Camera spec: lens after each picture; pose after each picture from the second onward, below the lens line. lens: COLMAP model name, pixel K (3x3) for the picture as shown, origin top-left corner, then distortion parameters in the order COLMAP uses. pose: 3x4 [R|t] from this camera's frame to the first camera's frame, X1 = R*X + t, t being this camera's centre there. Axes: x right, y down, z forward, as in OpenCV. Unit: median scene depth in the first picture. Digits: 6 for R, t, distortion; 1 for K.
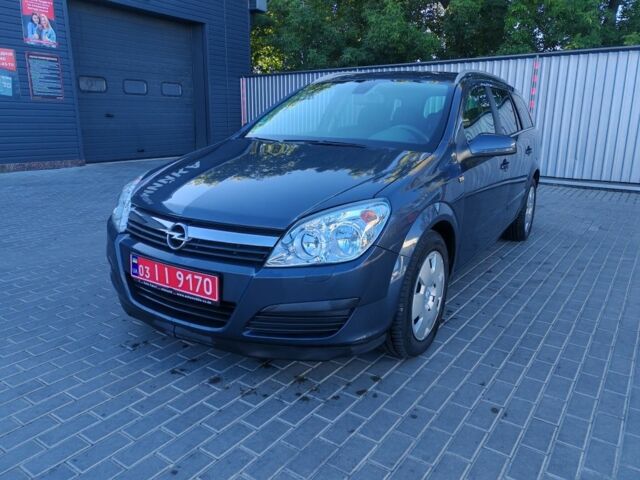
lens RADIAL K [[489.6, 0, 320.2], [0, 489.6, 239.9], [0, 0, 1]] dist [0.016589, -0.001009]
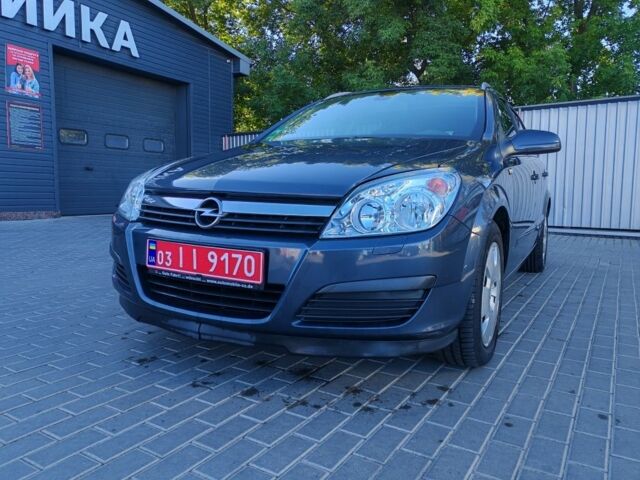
lens RADIAL K [[489.6, 0, 319.4], [0, 489.6, 239.3], [0, 0, 1]] dist [0.016589, -0.001009]
pose [[0.998314, -0.001946, 0.058020, -0.145659], [0.010369, 0.989344, -0.145228, 0.155735], [-0.057119, 0.145585, 0.987696, 0.163679]]
